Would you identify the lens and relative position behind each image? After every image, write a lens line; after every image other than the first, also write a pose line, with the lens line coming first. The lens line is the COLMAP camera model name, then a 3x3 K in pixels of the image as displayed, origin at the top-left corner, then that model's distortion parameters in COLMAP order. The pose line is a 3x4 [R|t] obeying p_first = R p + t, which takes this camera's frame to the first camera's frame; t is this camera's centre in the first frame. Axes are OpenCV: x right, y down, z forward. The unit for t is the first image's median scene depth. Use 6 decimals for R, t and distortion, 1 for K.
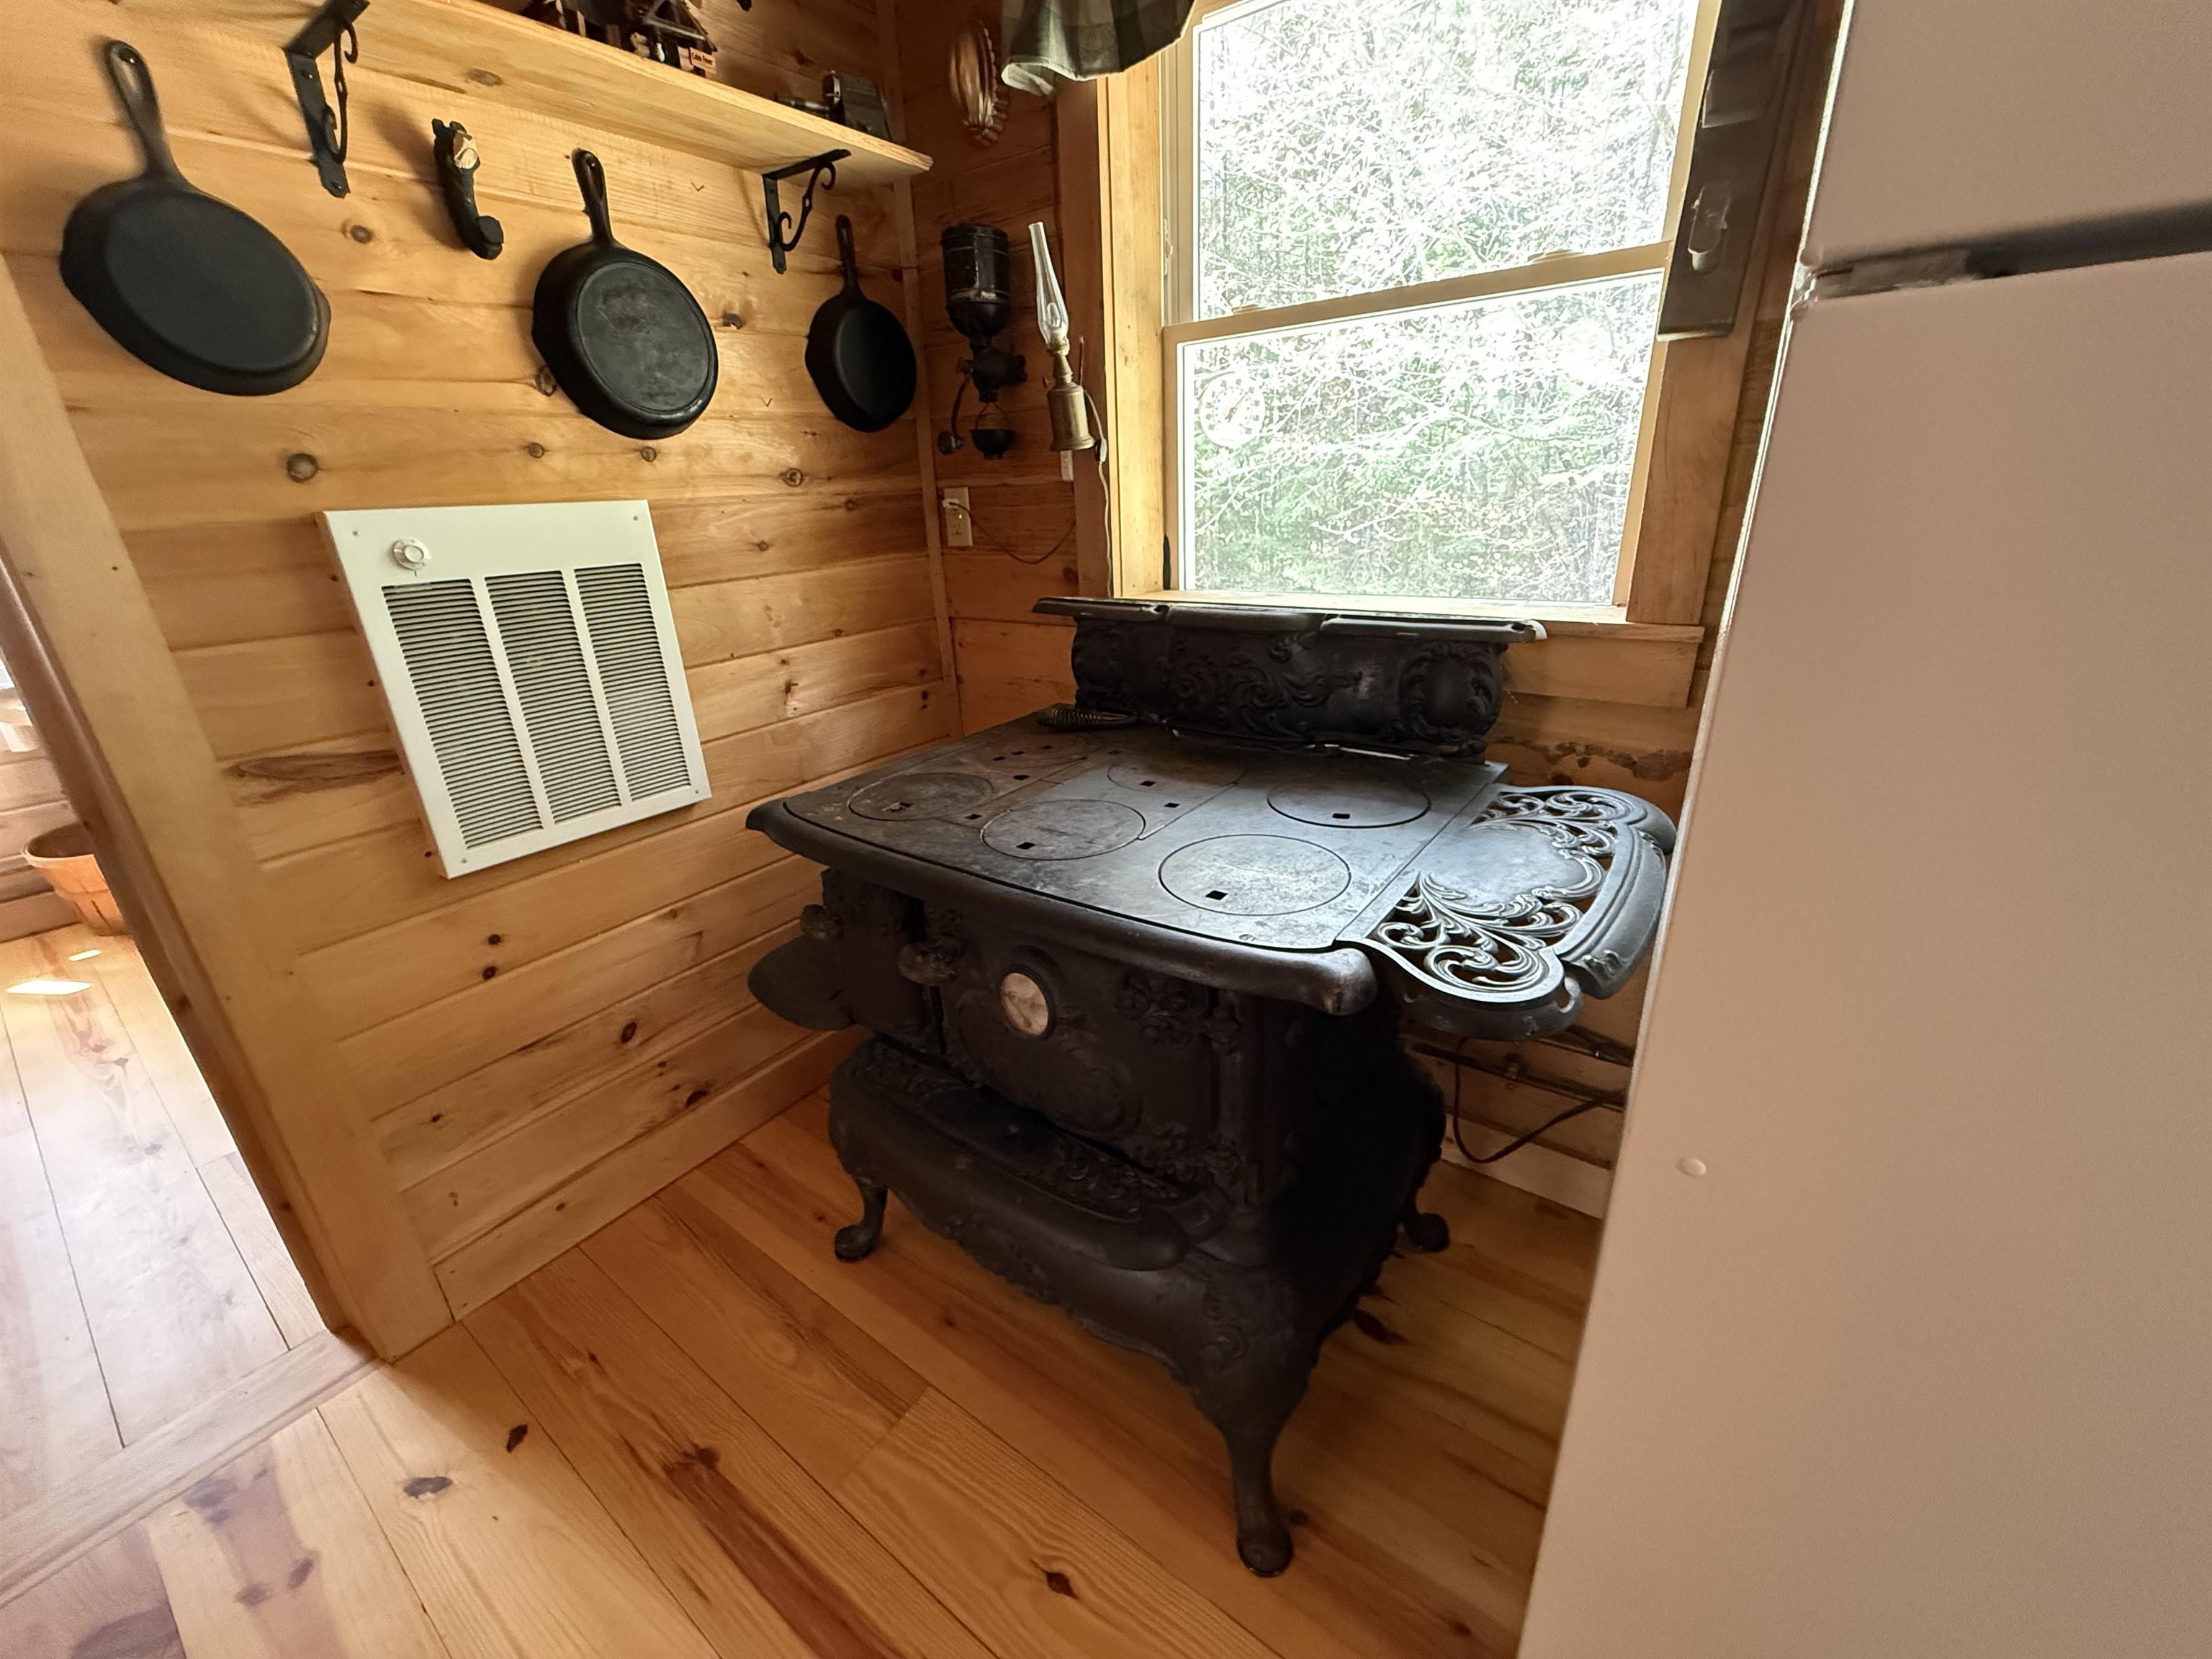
lens RADIAL K [[882.3, 0, 1098.5], [0, 882.3, 831.4], [0, 0, 1]] dist [-0.006071, 0.002966]
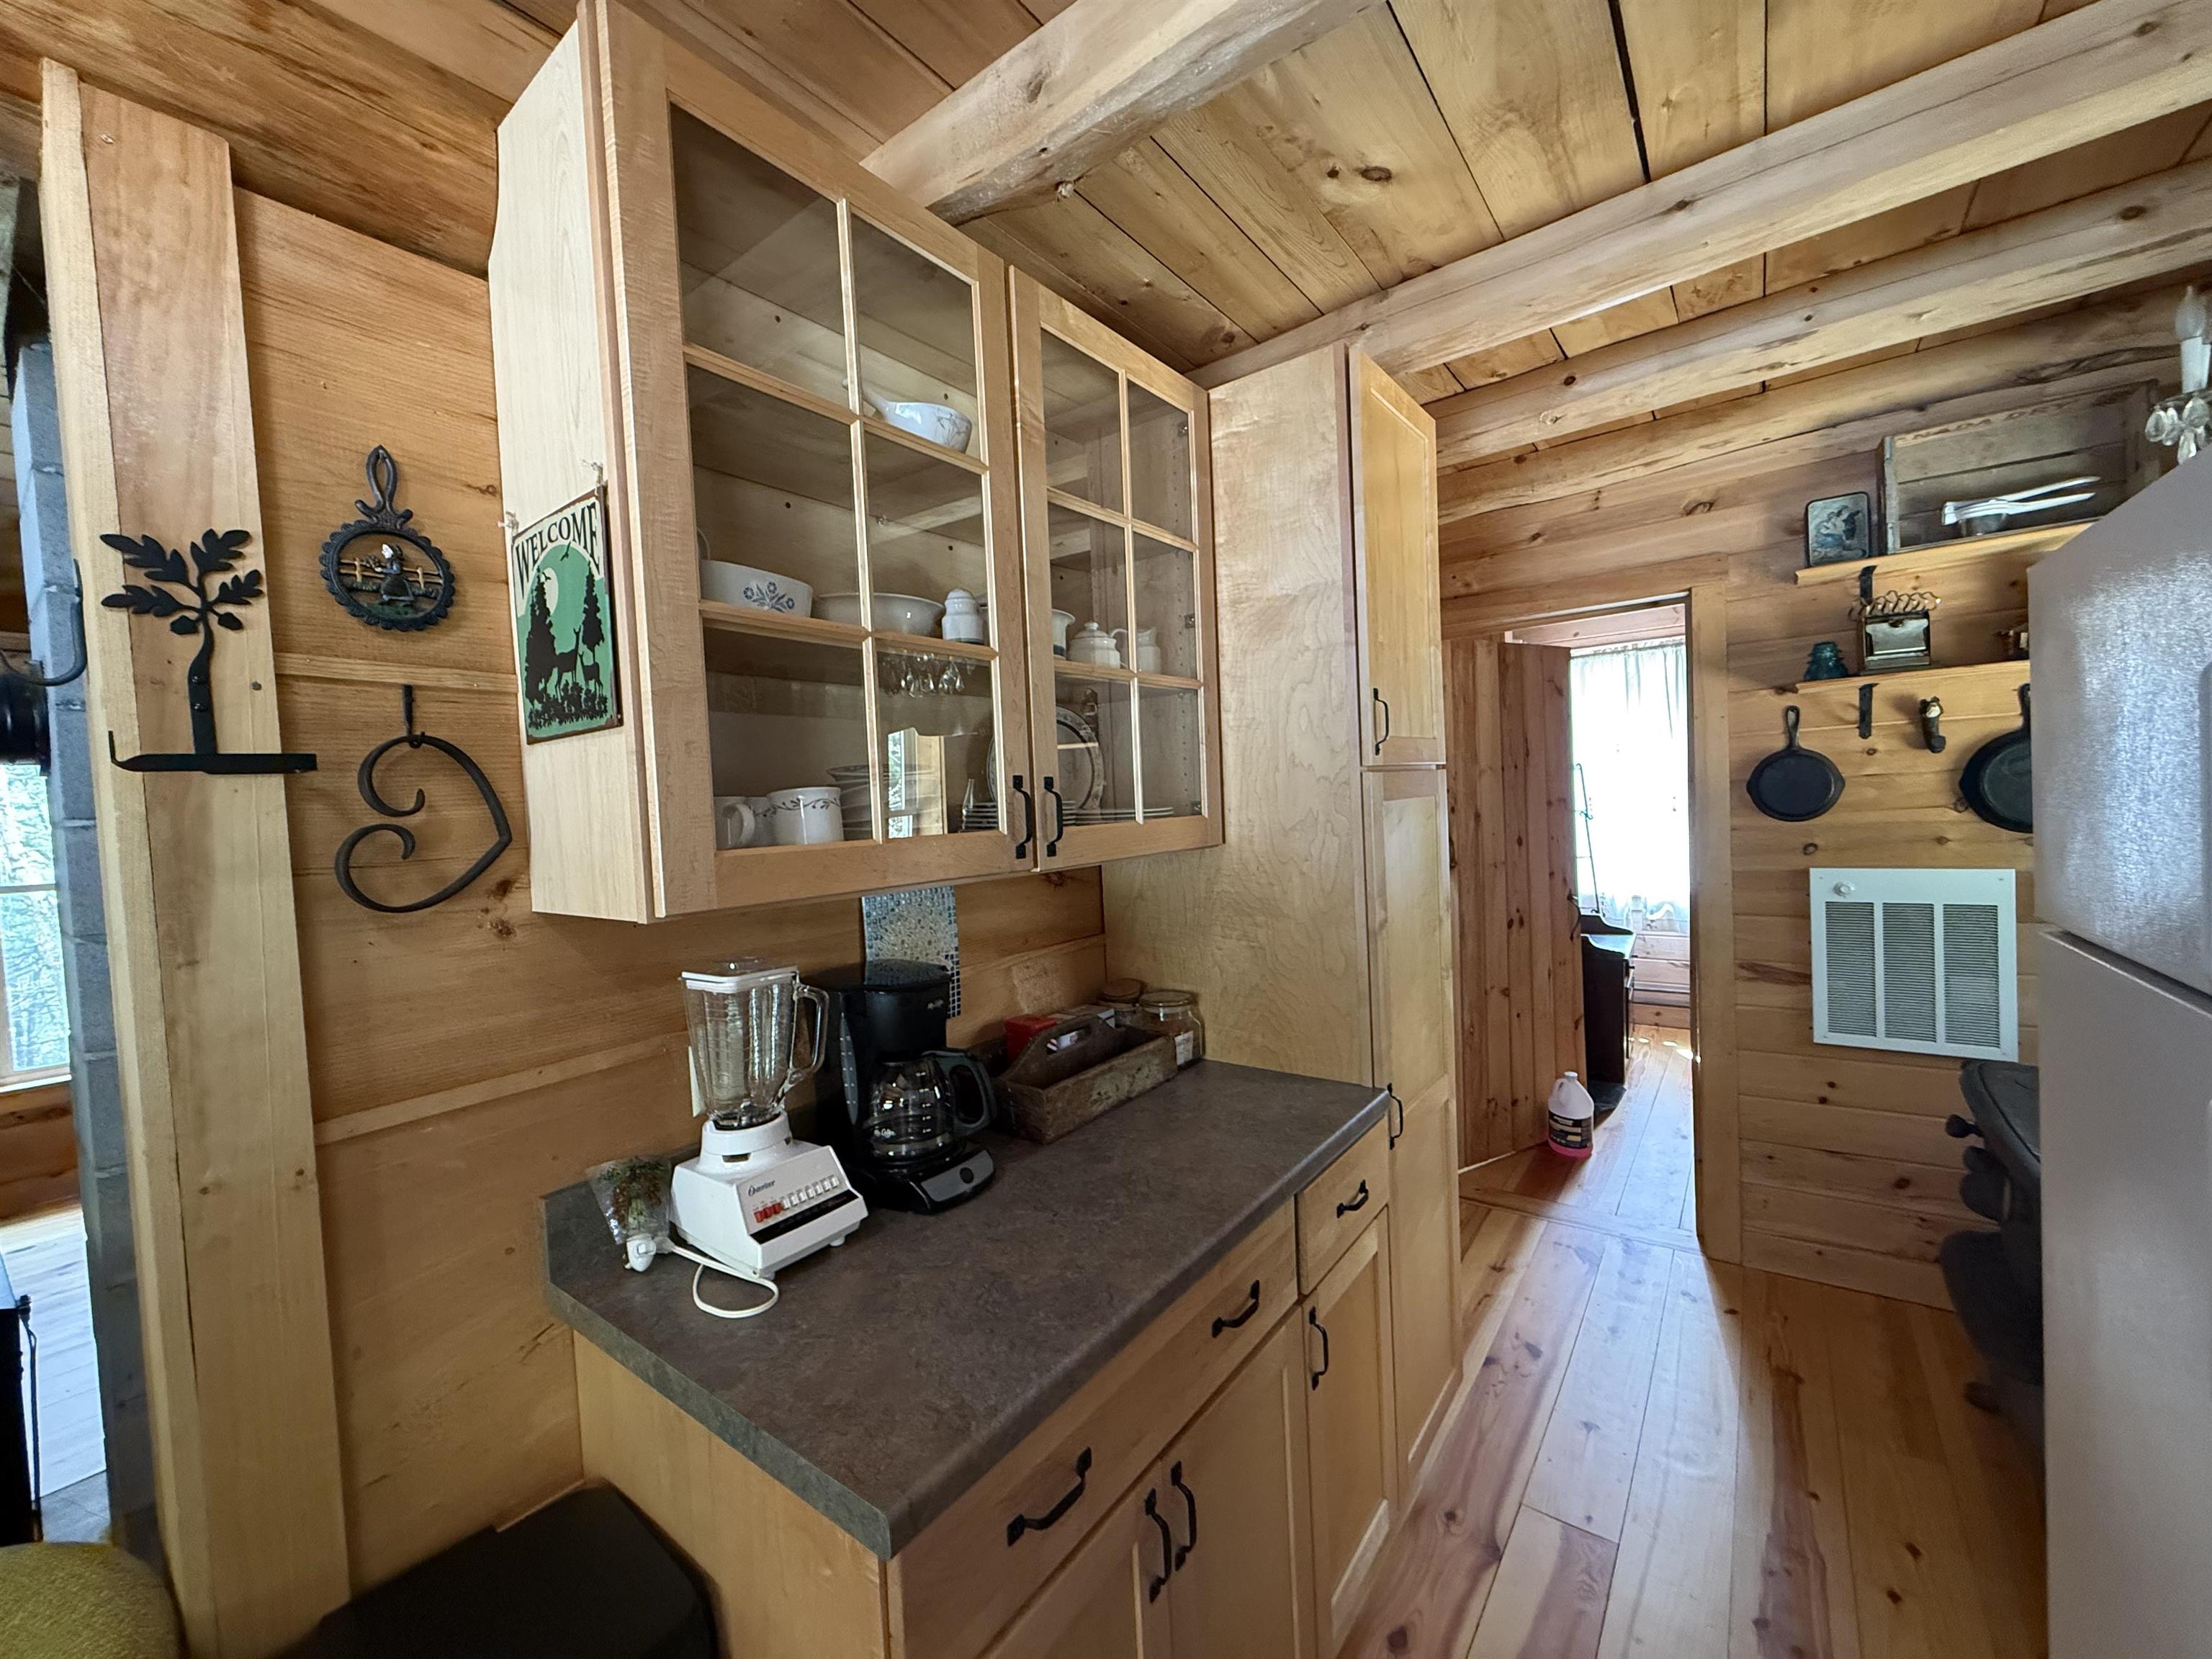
lens RADIAL K [[882.3, 0, 1107.7], [0, 882.3, 829.4], [0, 0, 1]] dist [-0.006071, 0.002966]
pose [[-0.002050, 0.074744, -0.997201, 1.230559], [-0.316002, 0.946056, 0.071560, -0.040294], [0.948756, 0.315264, 0.021680, -0.718033]]
